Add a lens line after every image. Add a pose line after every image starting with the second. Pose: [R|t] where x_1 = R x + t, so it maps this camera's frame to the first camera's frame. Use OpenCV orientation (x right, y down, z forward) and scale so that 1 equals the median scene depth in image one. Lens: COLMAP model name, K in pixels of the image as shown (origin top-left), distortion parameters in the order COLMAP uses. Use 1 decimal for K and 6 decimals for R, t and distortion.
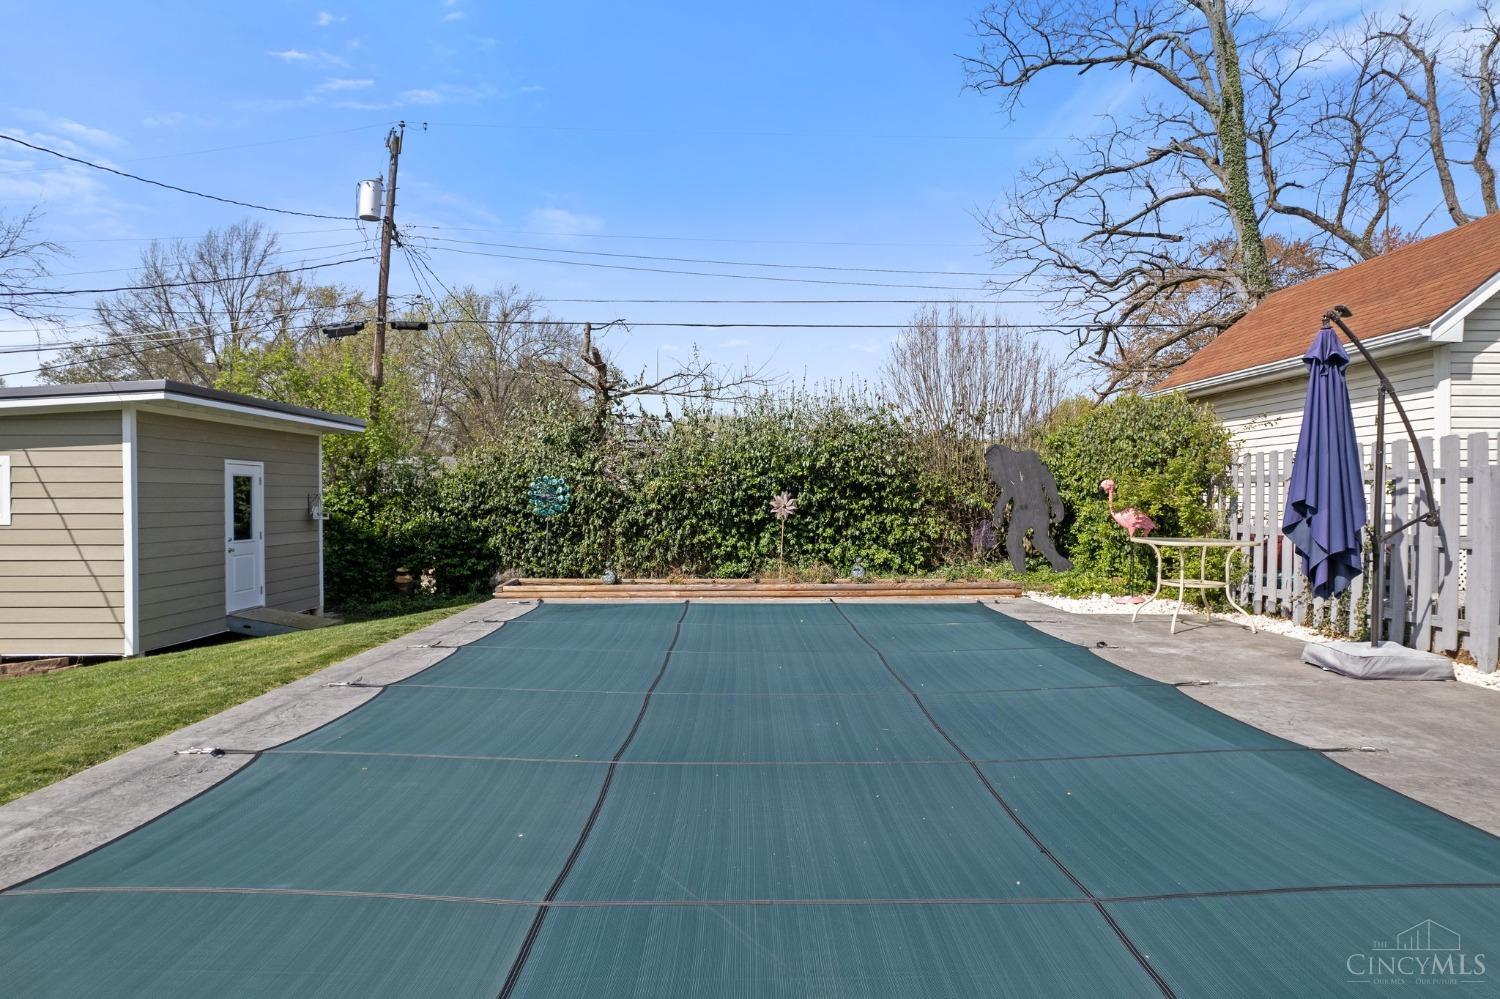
lens RADIAL K [[965.8, 0, 757.3], [0, 965.8, 498.3], [0, 0, 1]] dist [-0.074581, 0.064310]
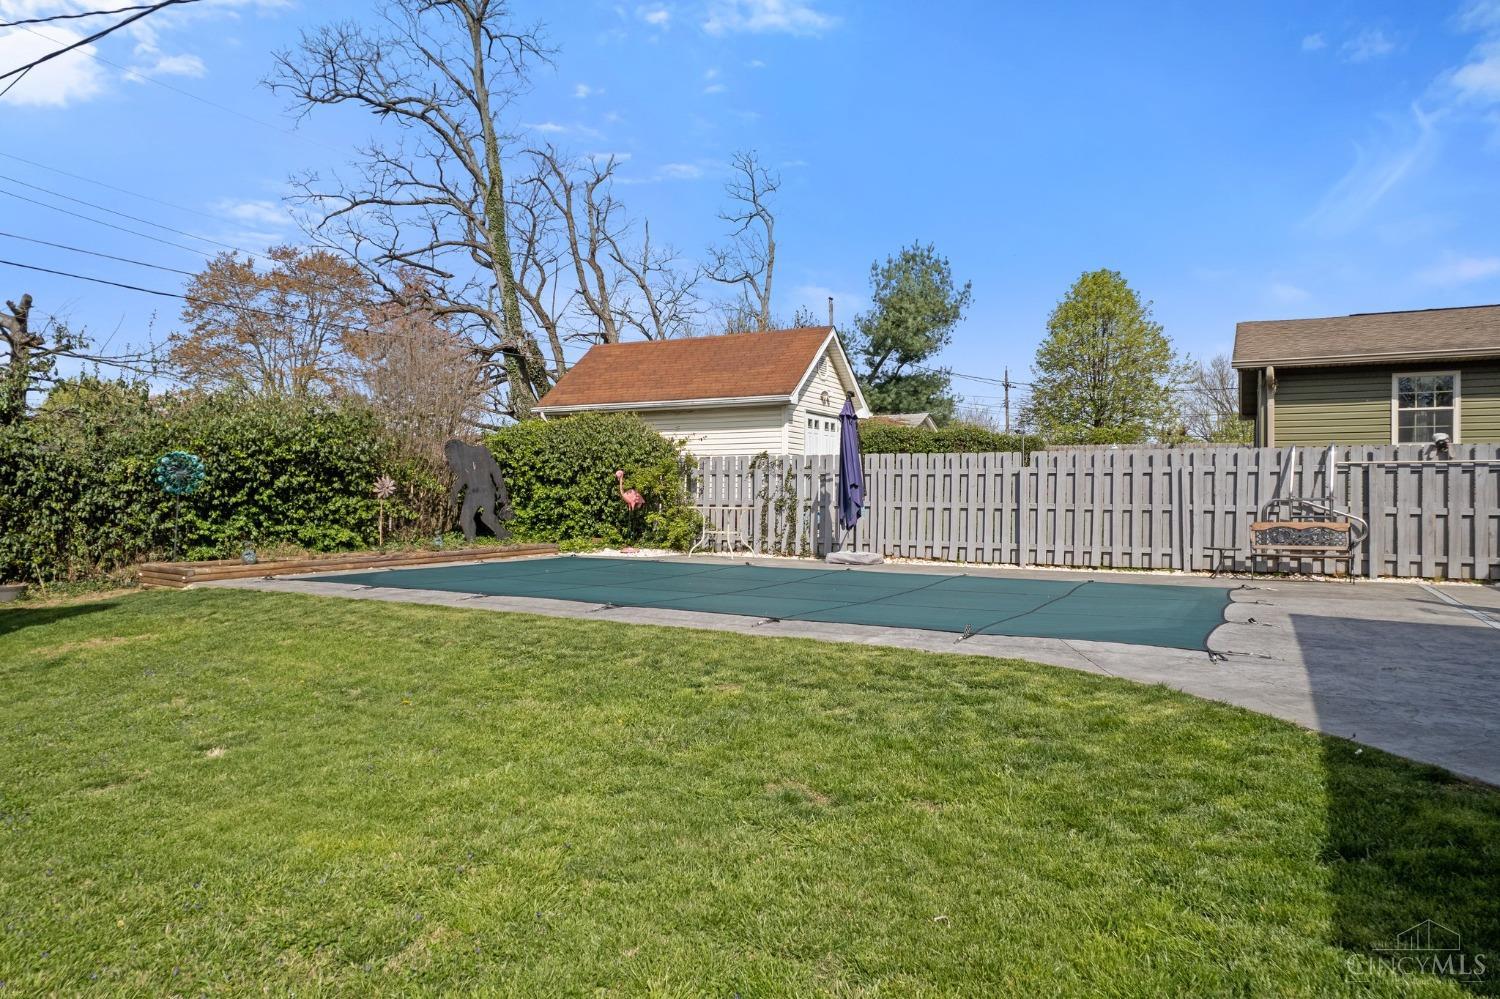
lens RADIAL K [[965.8, 0, 757.3], [0, 965.8, 498.3], [0, 0, 1]] dist [-0.074581, 0.064310]
pose [[0.484062, -0.000220, 0.875034, -0.594297], [-0.004502, 0.999986, 0.002742, 0.013226], [-0.875022, -0.005266, 0.484054, 0.062120]]
